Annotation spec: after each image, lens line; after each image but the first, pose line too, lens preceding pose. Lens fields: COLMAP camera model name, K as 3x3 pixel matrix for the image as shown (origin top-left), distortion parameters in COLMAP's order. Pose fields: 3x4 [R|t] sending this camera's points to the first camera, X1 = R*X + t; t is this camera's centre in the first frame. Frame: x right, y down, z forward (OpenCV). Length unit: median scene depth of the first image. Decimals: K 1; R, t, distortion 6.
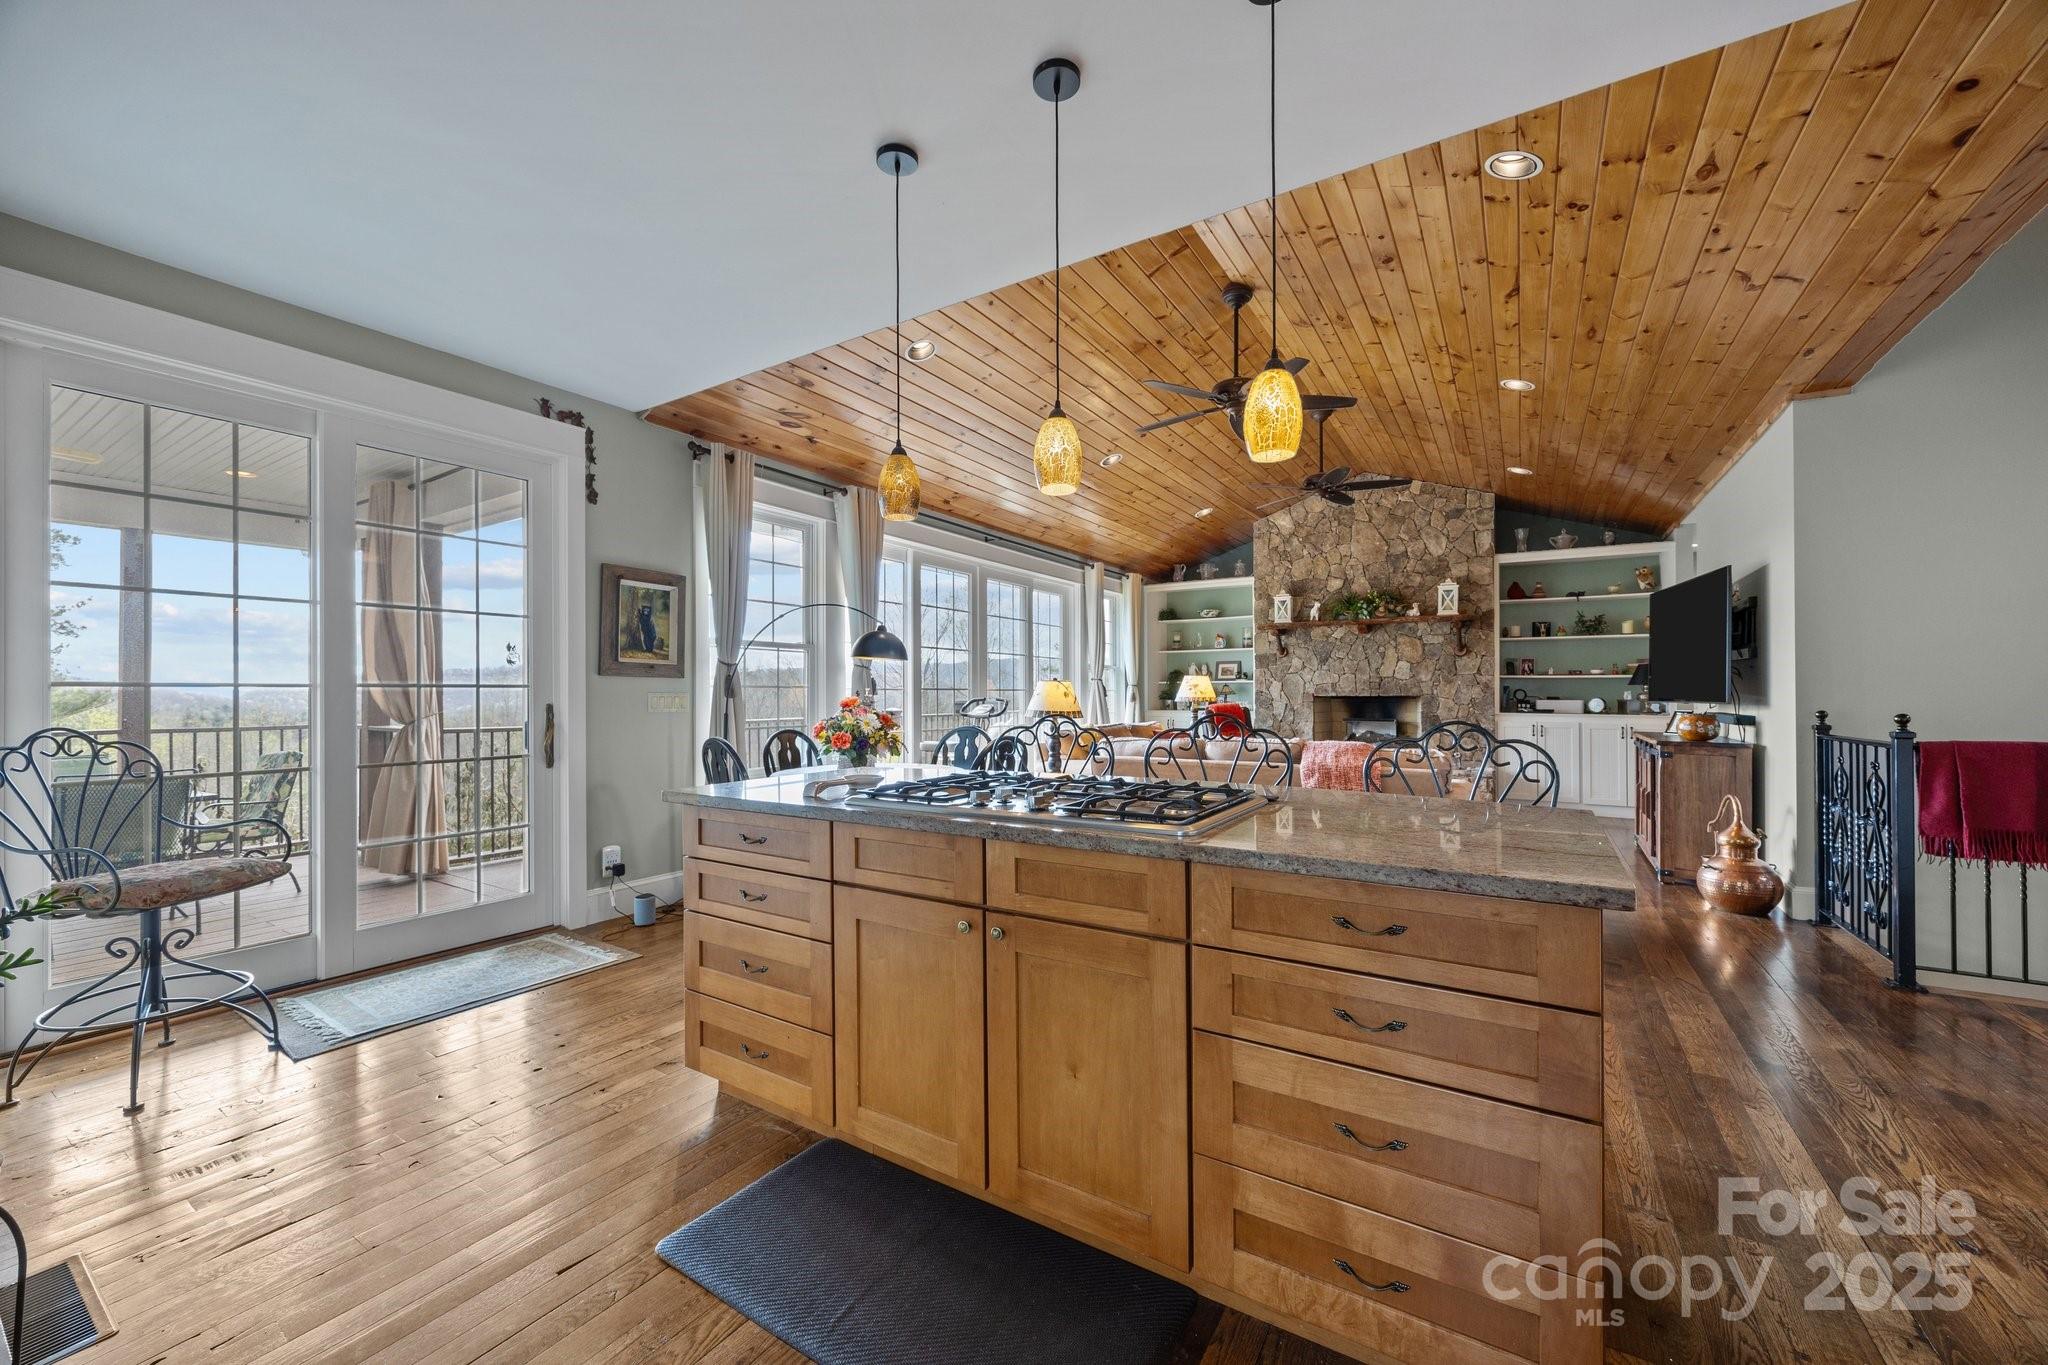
lens RADIAL K [[787.4, 0, 1023.1], [0, 787.4, 692.2], [0, 0, 1]] dist [0.001406, -0.001080]
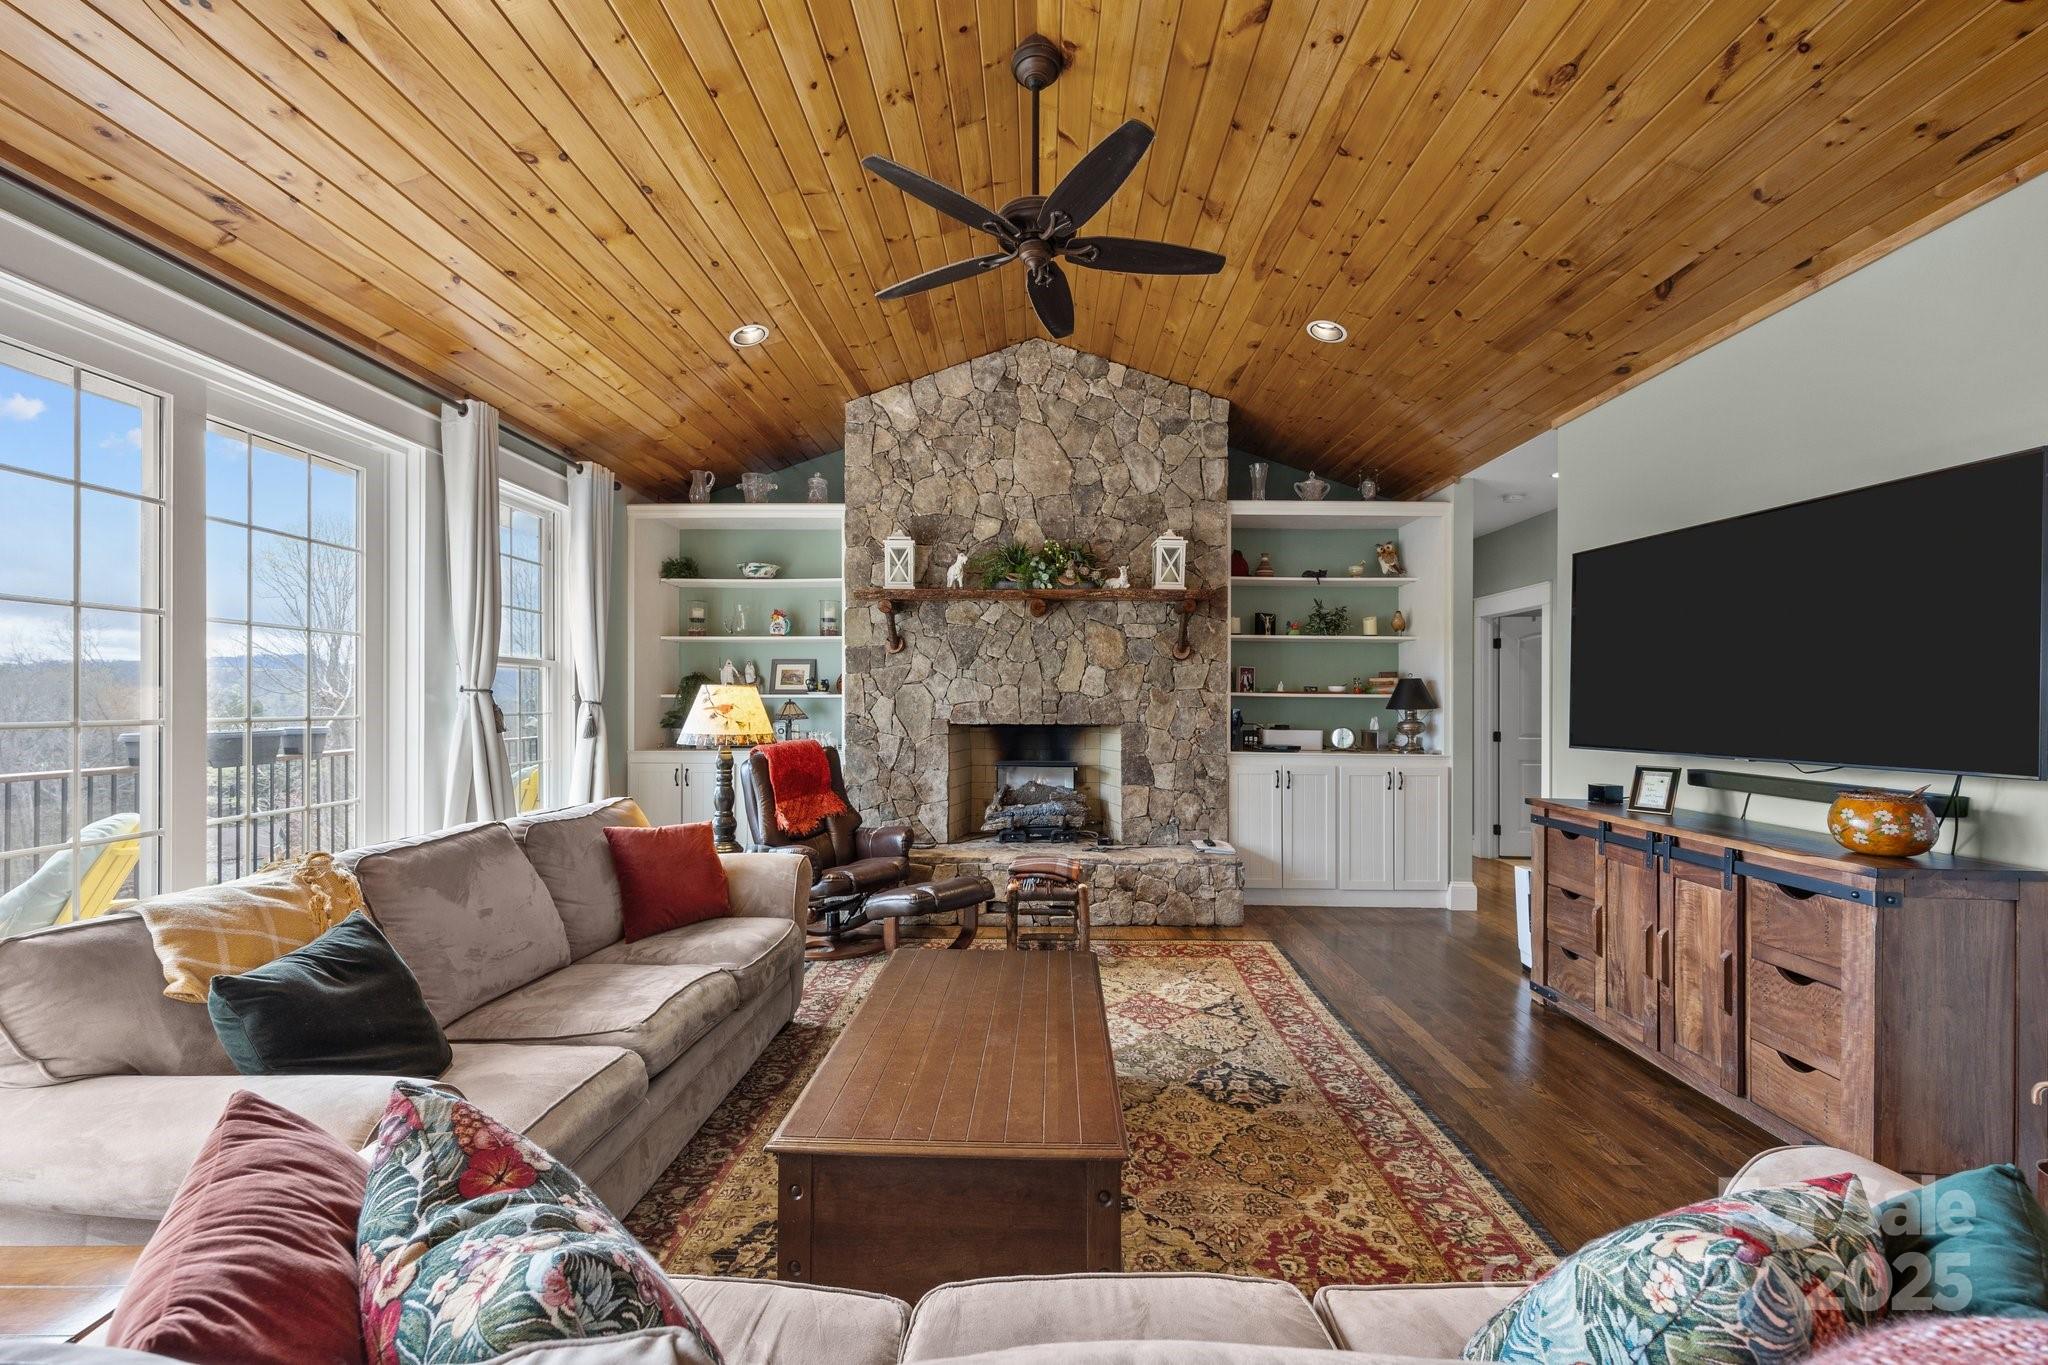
lens RADIAL K [[787.4, 0, 1024.7], [0, 787.4, 696.2], [0, 0, 1]] dist [0.001406, -0.001080]
pose [[0.851341, 0.008928, 0.524537, 0.129002], [-0.006450, 0.999958, -0.006552, -0.012636], [-0.524574, 0.002195, 0.851362, 0.529796]]
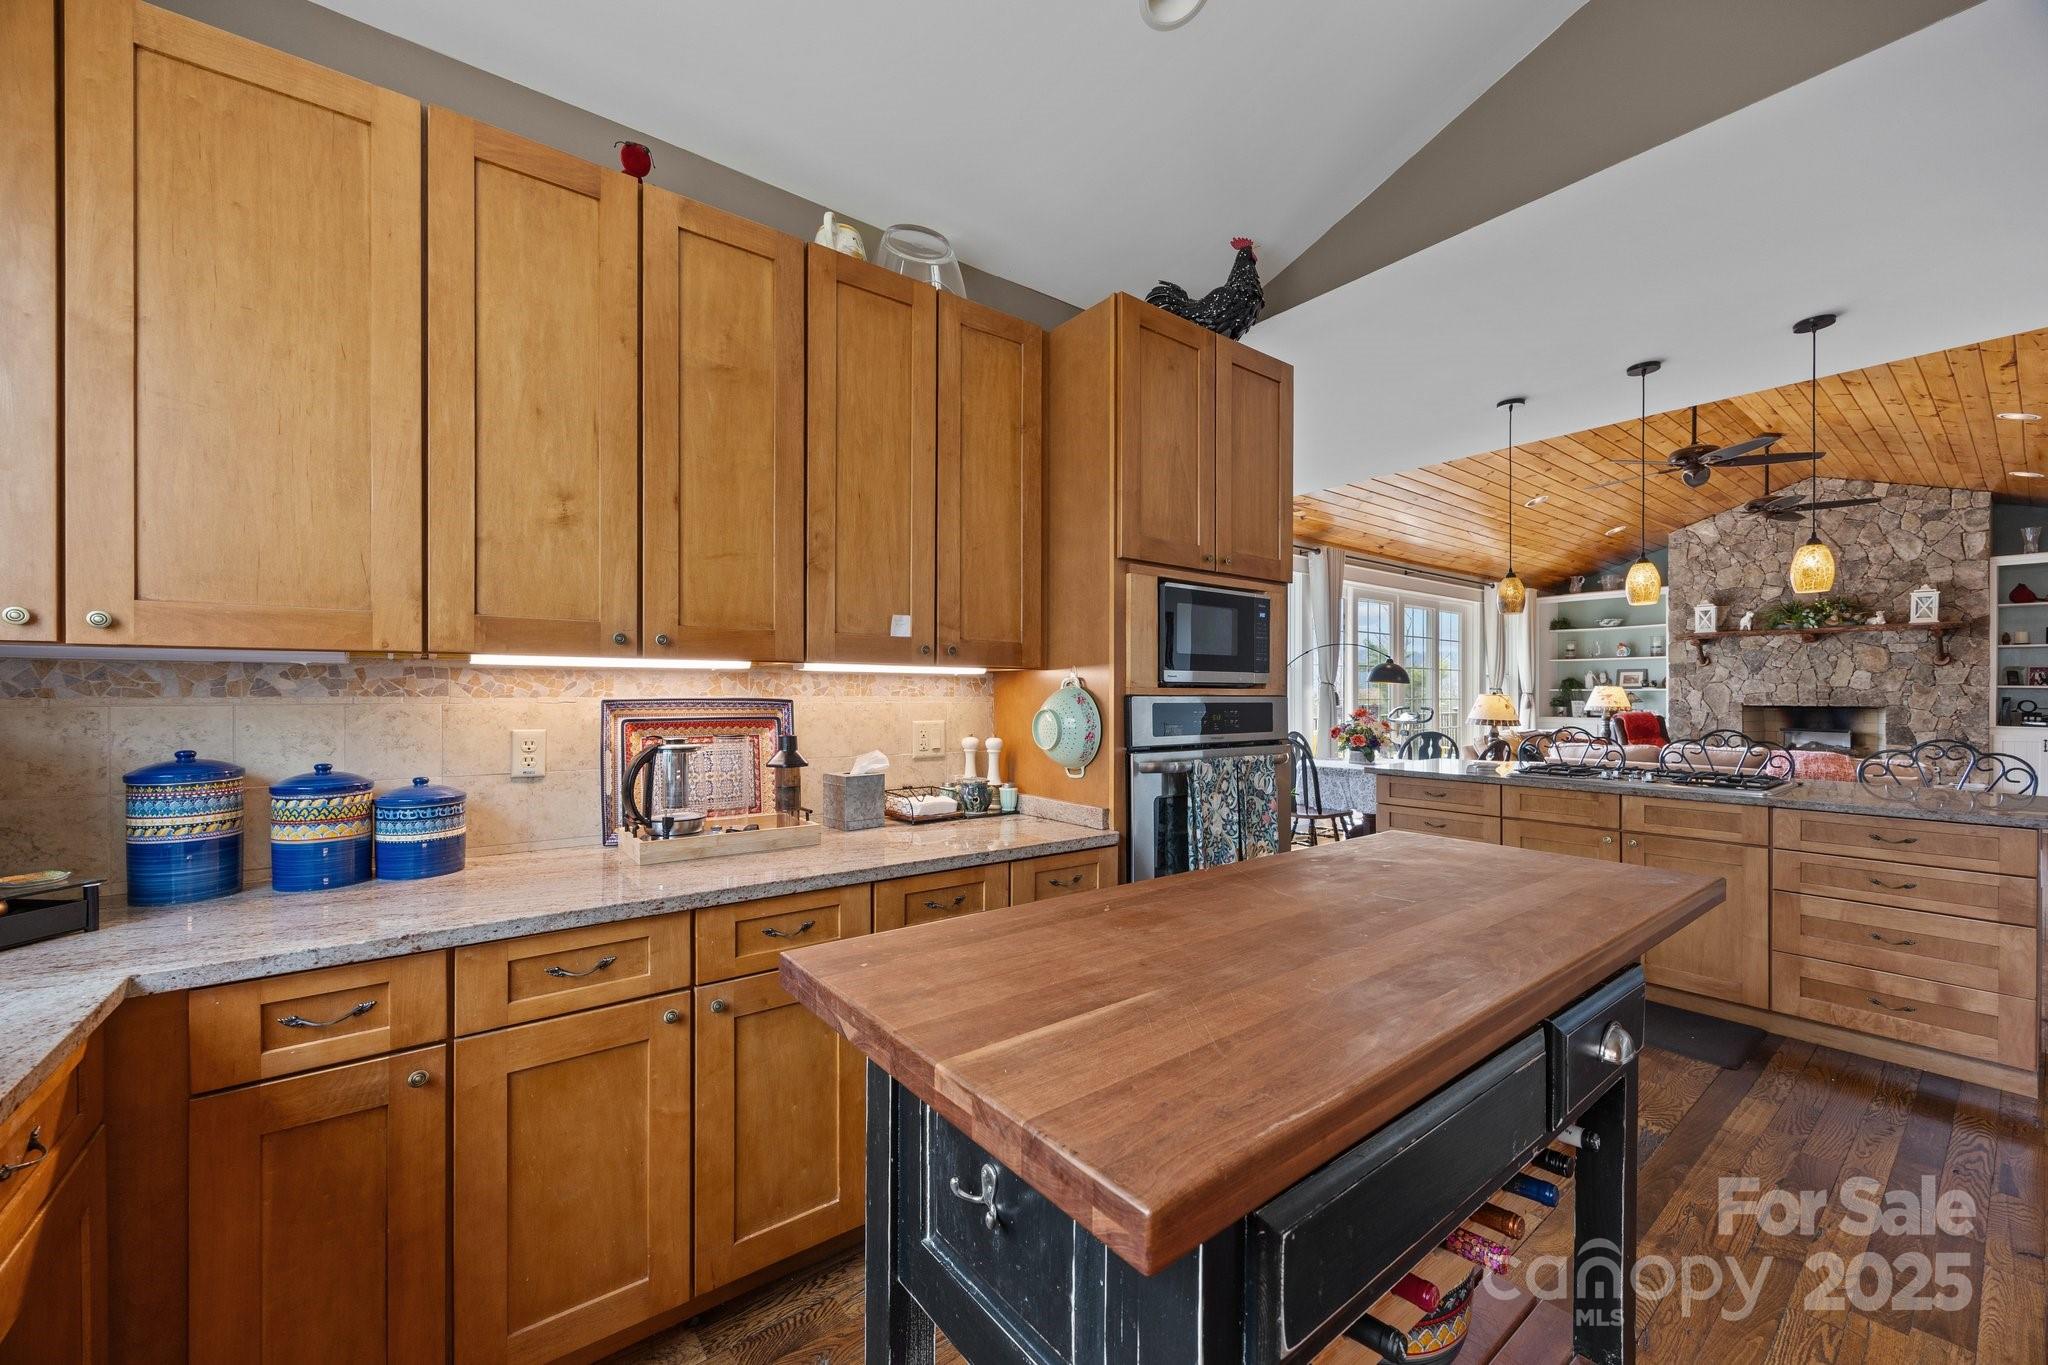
lens RADIAL K [[787.4, 0, 1019.5], [0, 787.4, 695.9], [0, 0, 1]] dist [0.001406, -0.001080]
pose [[0.938118, 0.003984, -0.346294, -0.154680], [-0.001285, 0.999967, 0.008023, -0.014813], [0.346314, -0.007082, 0.938092, -0.269171]]
